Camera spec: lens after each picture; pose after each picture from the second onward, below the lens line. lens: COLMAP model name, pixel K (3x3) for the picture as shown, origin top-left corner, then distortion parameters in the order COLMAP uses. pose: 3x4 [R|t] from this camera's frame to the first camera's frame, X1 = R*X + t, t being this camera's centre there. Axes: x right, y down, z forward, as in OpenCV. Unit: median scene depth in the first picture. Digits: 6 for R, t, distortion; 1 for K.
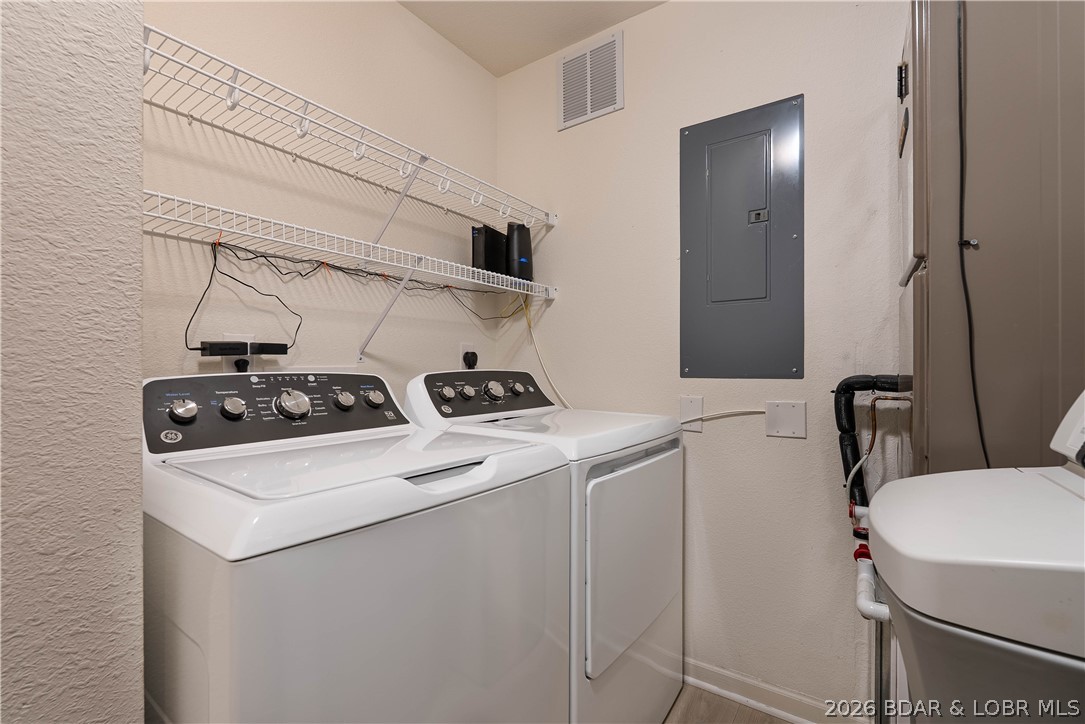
lens RADIAL K [[479.9, 0, 538.4], [0, 479.9, 362.5], [0, 0, 1]] dist [-0.006890, -0.000536]
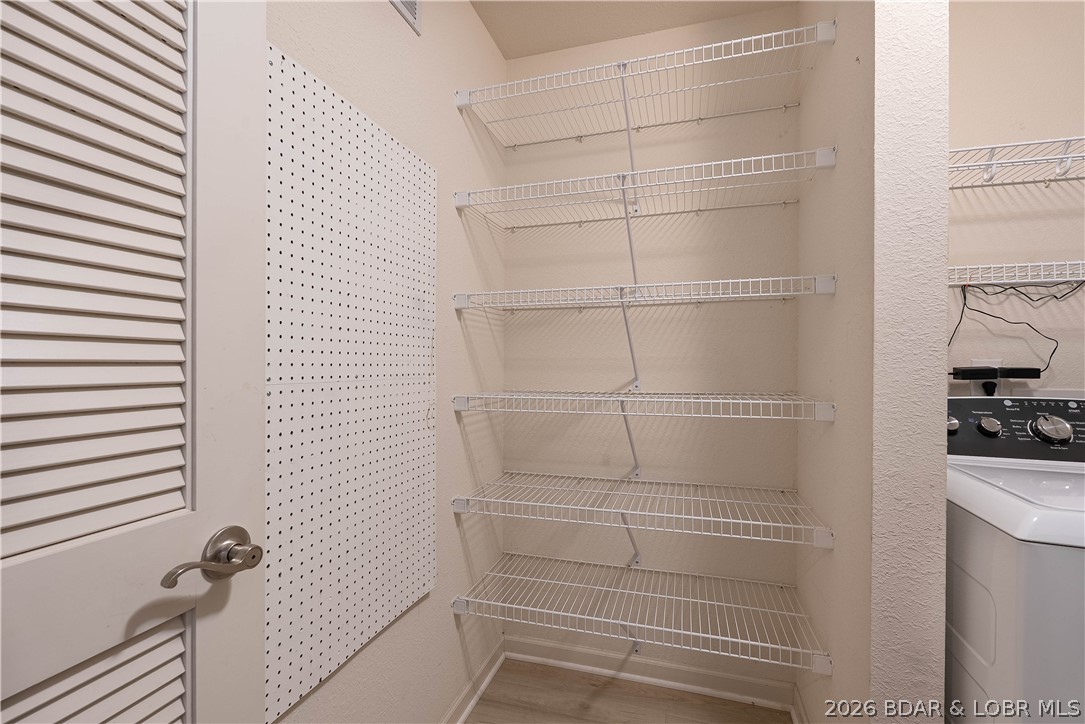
lens RADIAL K [[479.9, 0, 537.3], [0, 479.9, 358.7], [0, 0, 1]] dist [-0.006890, -0.000536]
pose [[0.309945, 0.005571, -0.950738, 0.139885], [-0.002292, 0.999984, 0.005112, -0.071203], [0.950752, 0.000595, 0.309953, -0.415377]]
